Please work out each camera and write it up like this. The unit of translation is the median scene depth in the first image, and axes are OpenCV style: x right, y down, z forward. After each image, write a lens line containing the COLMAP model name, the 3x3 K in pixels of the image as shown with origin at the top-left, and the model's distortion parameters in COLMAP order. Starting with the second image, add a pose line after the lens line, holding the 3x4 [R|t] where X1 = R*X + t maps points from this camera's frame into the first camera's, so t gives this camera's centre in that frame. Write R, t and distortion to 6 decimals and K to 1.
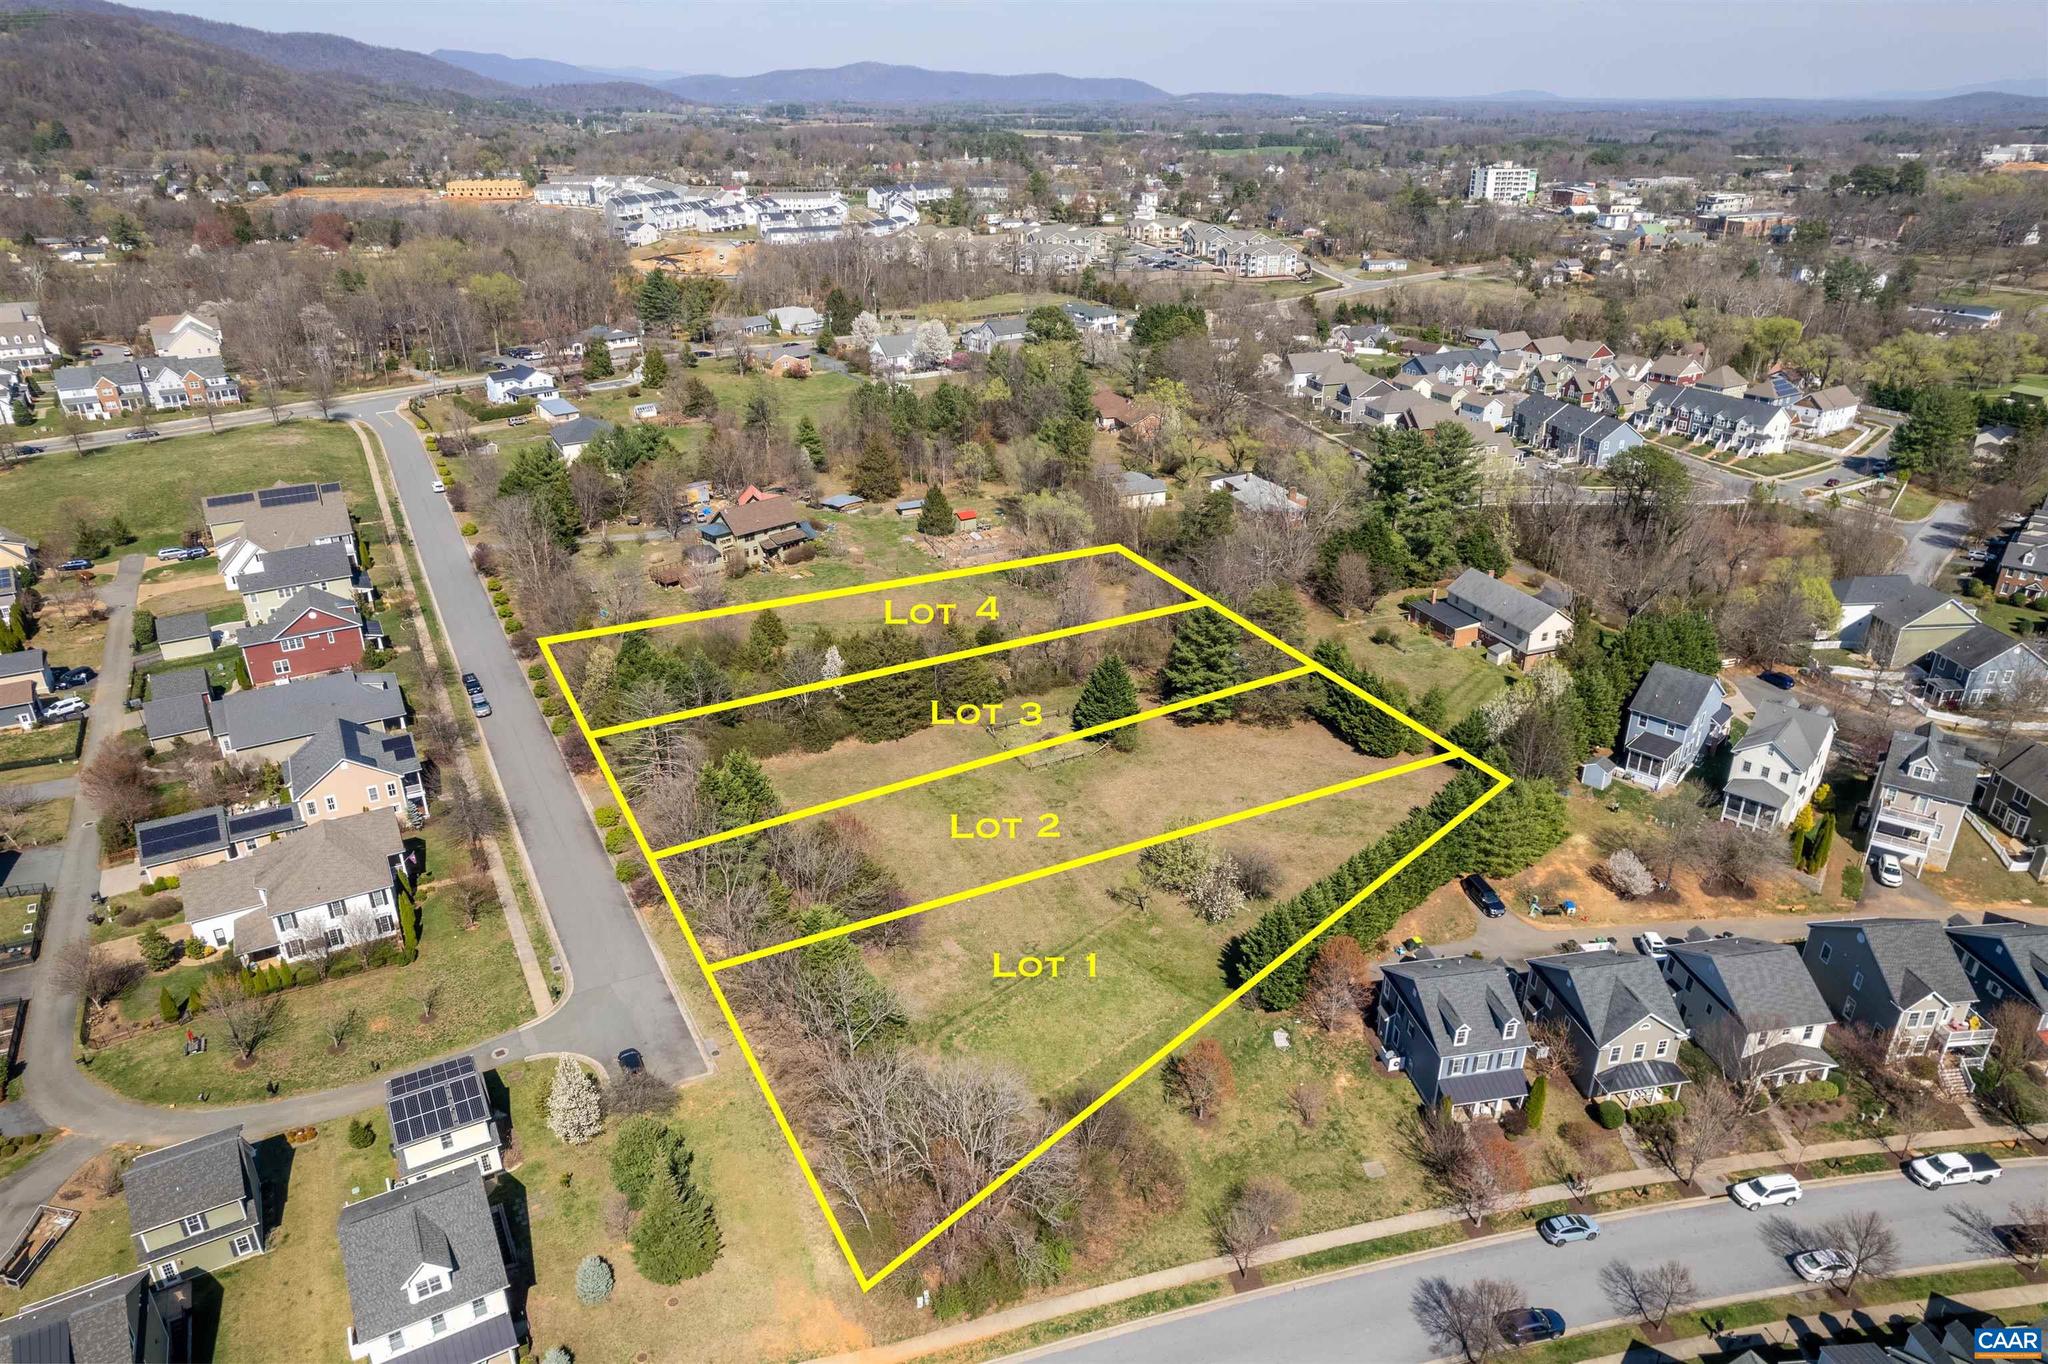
lens RADIAL K [[1300.7, 0, 1049.7], [0, 1300.7, 674.6], [0, 0, 1]] dist [-0.081938, 0.070499]
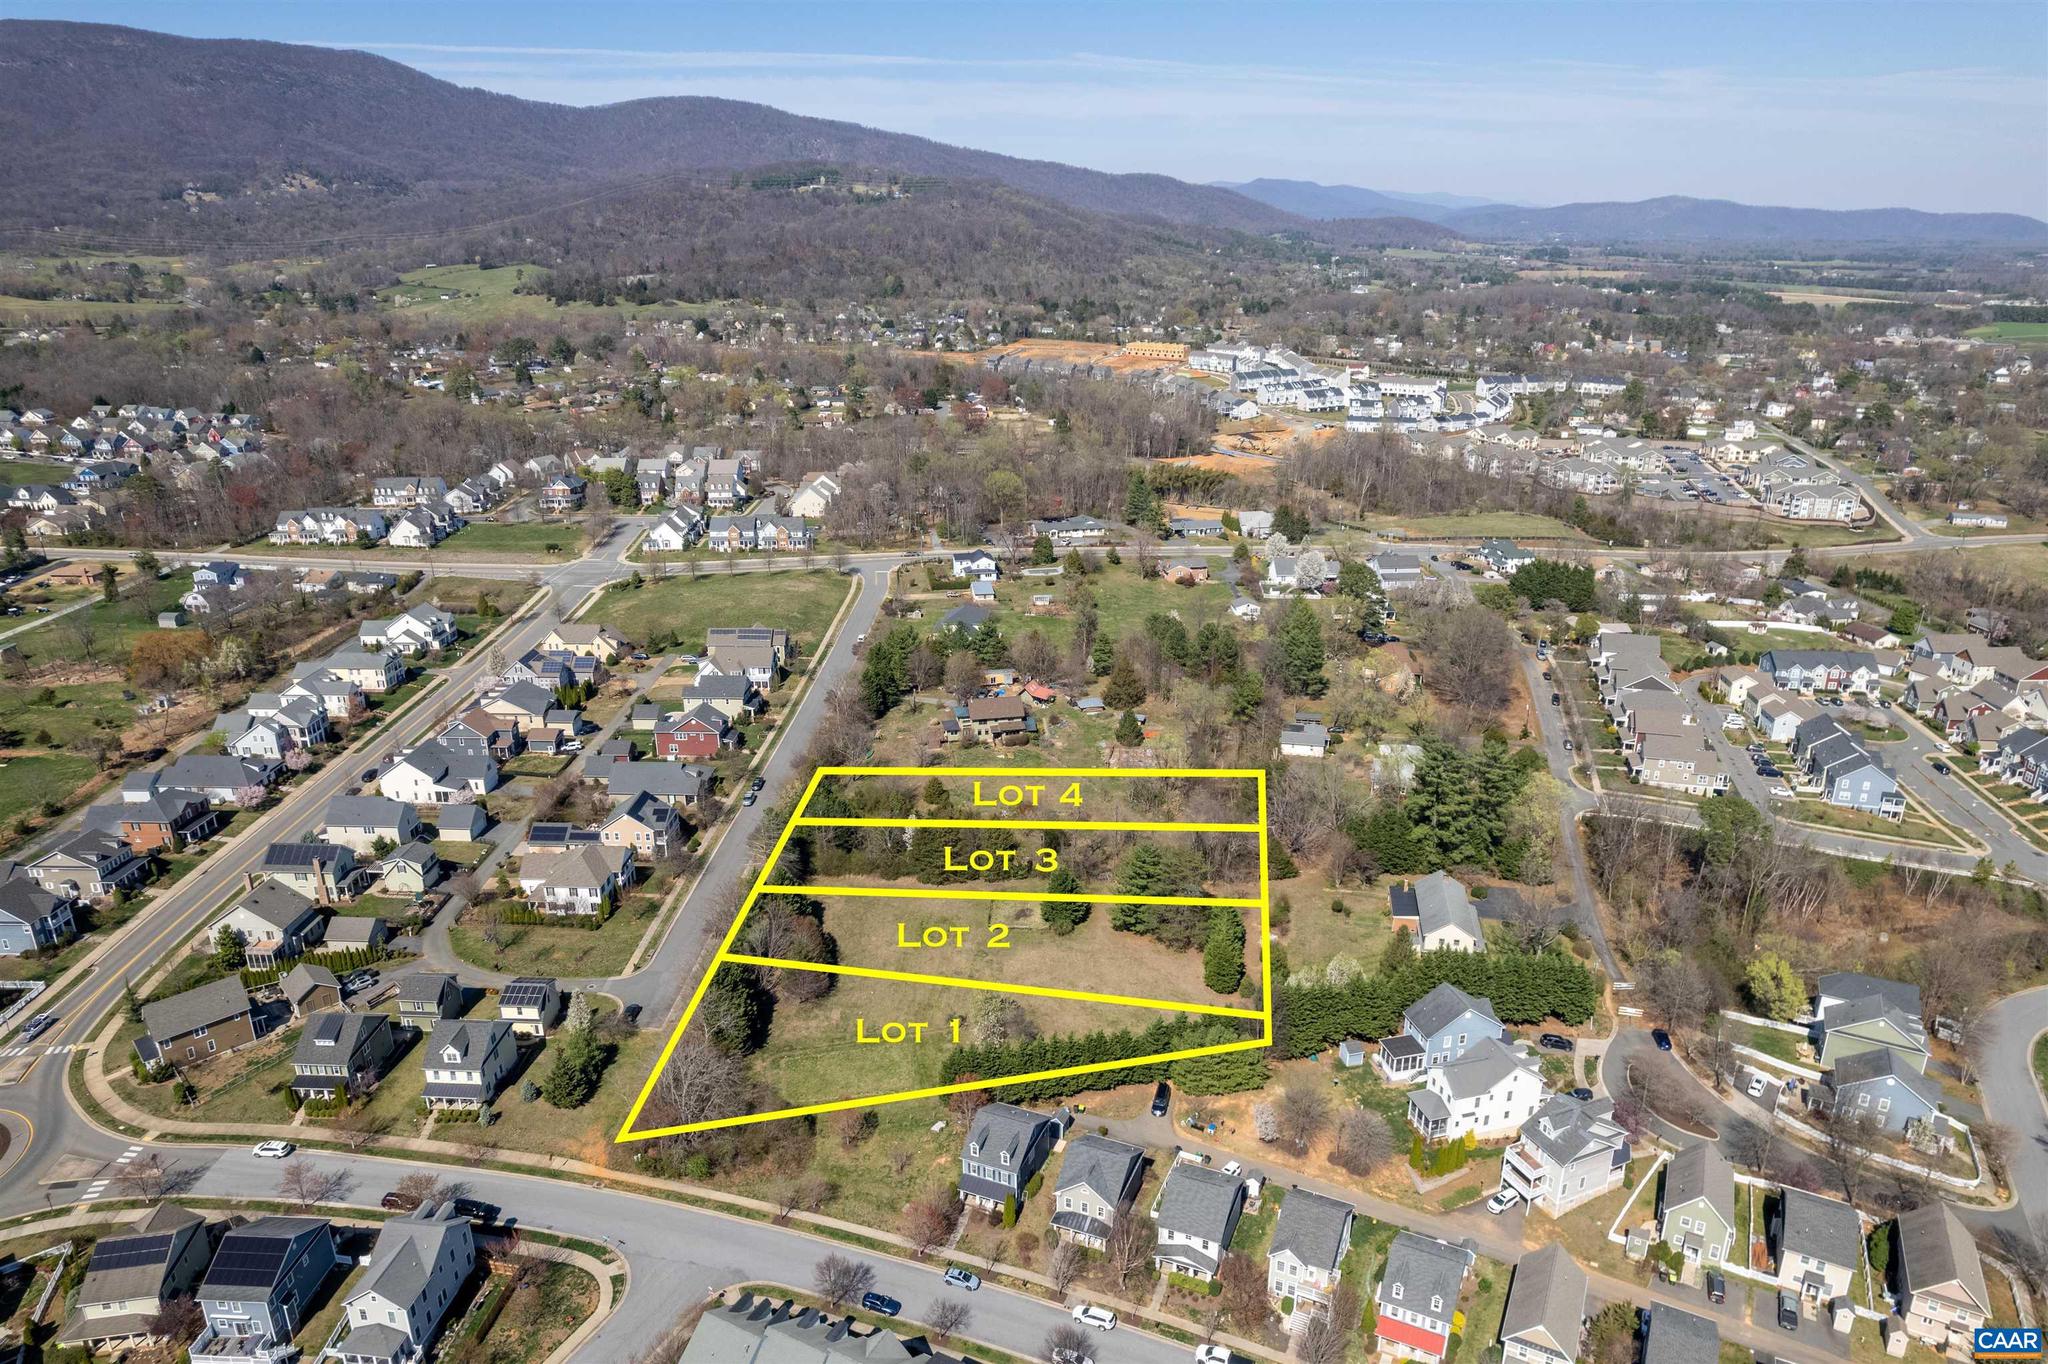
lens RADIAL K [[1310.9, 0, 1081.2], [0, 1310.9, 683.2], [0, 0, 1]] dist [-0.029081, -0.046281]
pose [[0.854892, 0.184228, -0.484995, 0.437994], [-0.222754, 0.974617, -0.022431, -0.110330], [0.468551, 0.127211, 0.874229, -0.173006]]
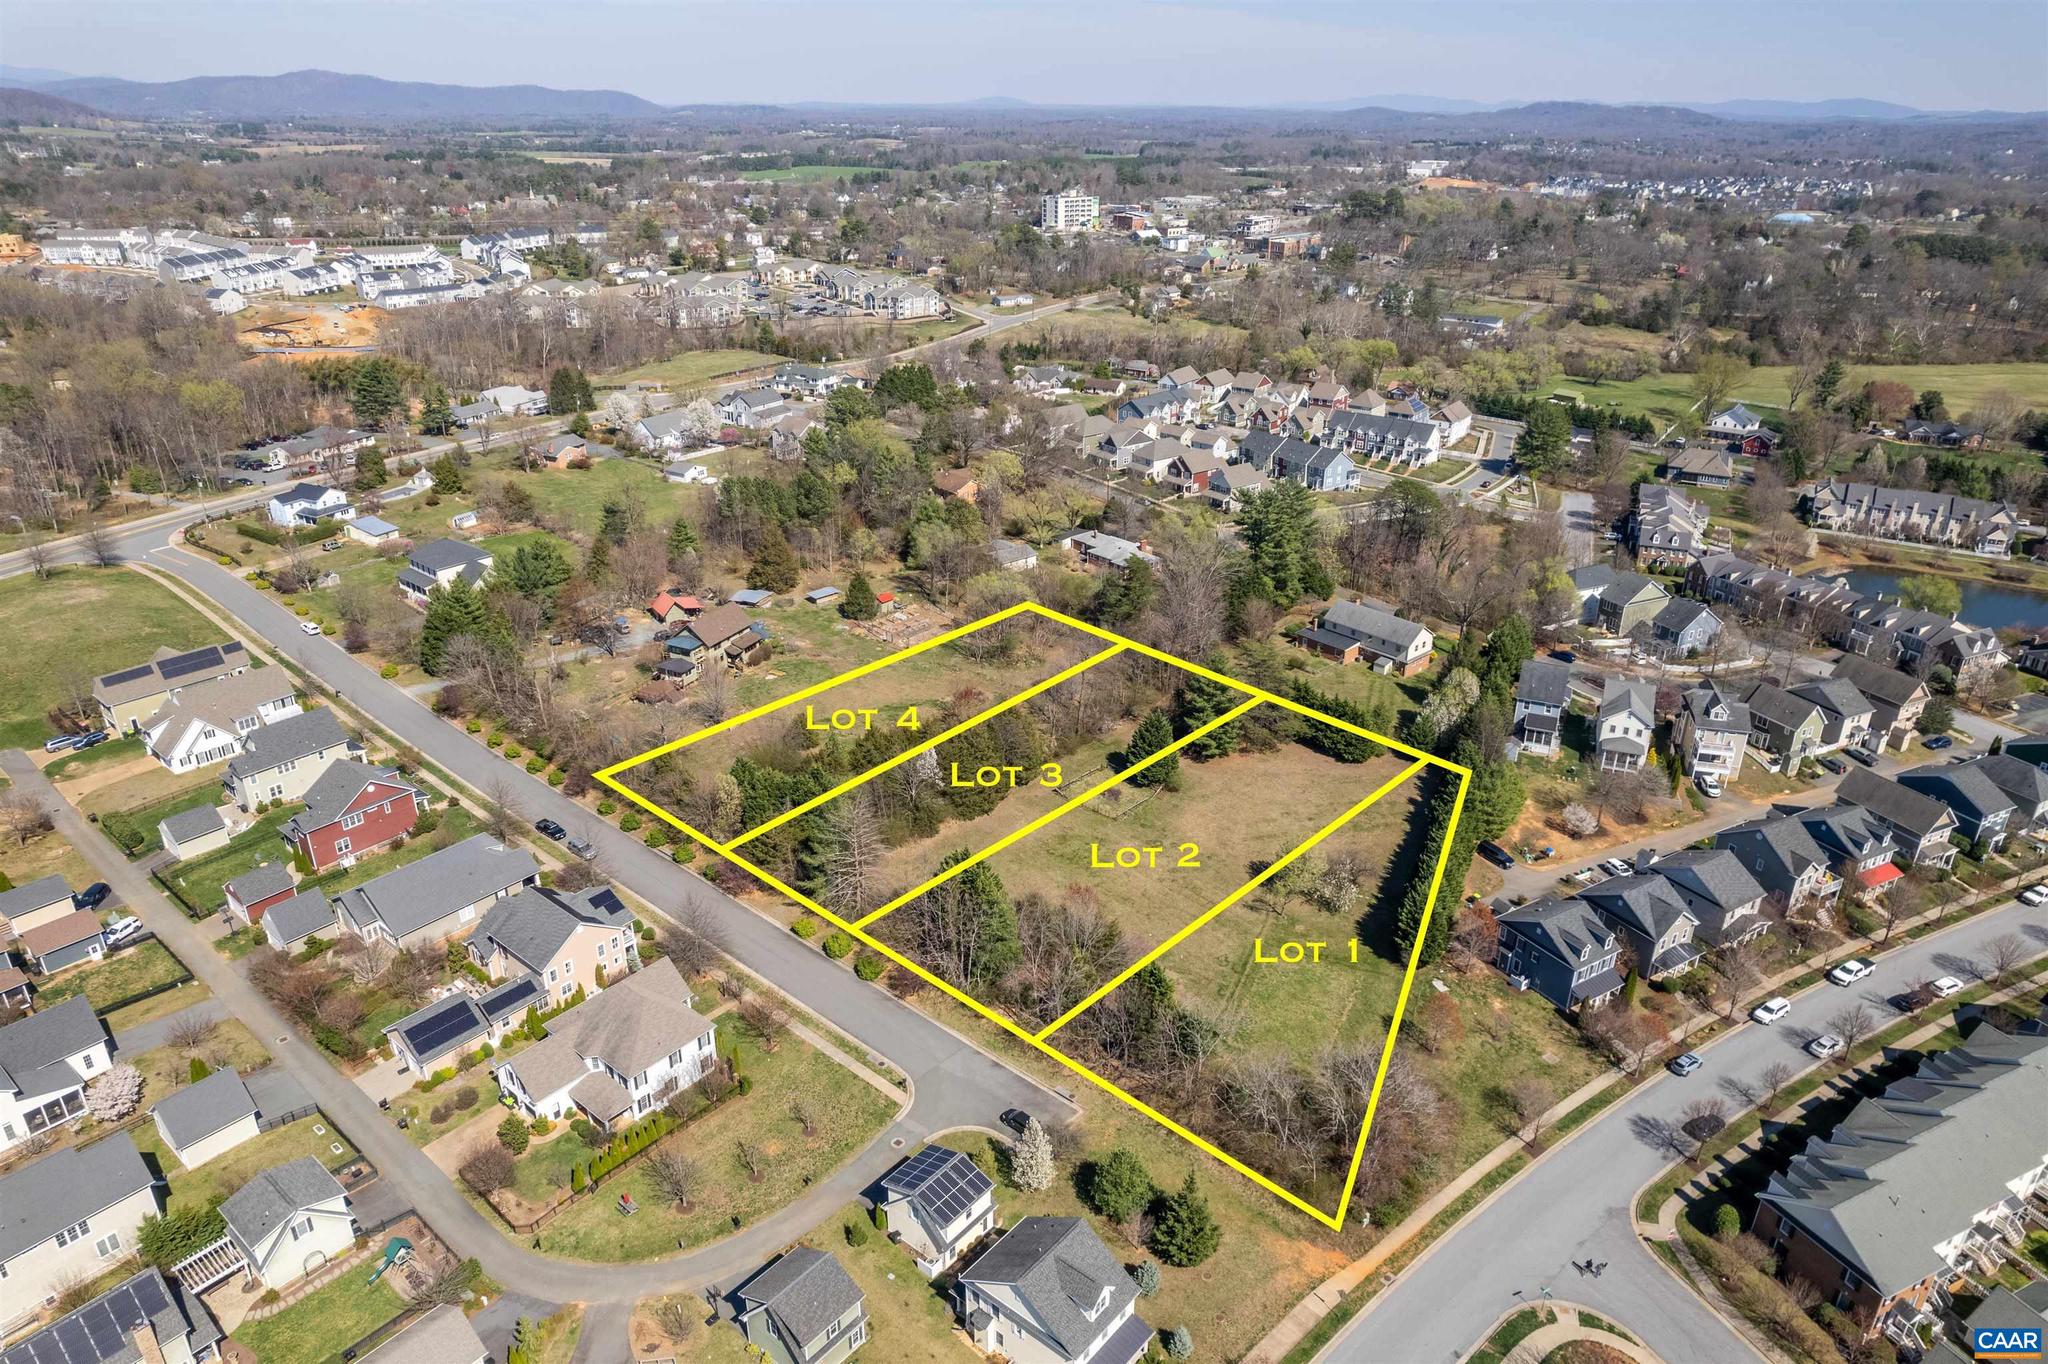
lens RADIAL K [[1300.7, 0, 1049.7], [0, 1300.7, 674.6], [0, 0, 1]] dist [-0.081938, 0.070499]
pose [[0.935524, -0.134099, 0.326823, -0.257650], [0.136094, 0.990552, 0.016868, -0.050667], [-0.325997, 0.028698, 0.944935, -0.062996]]
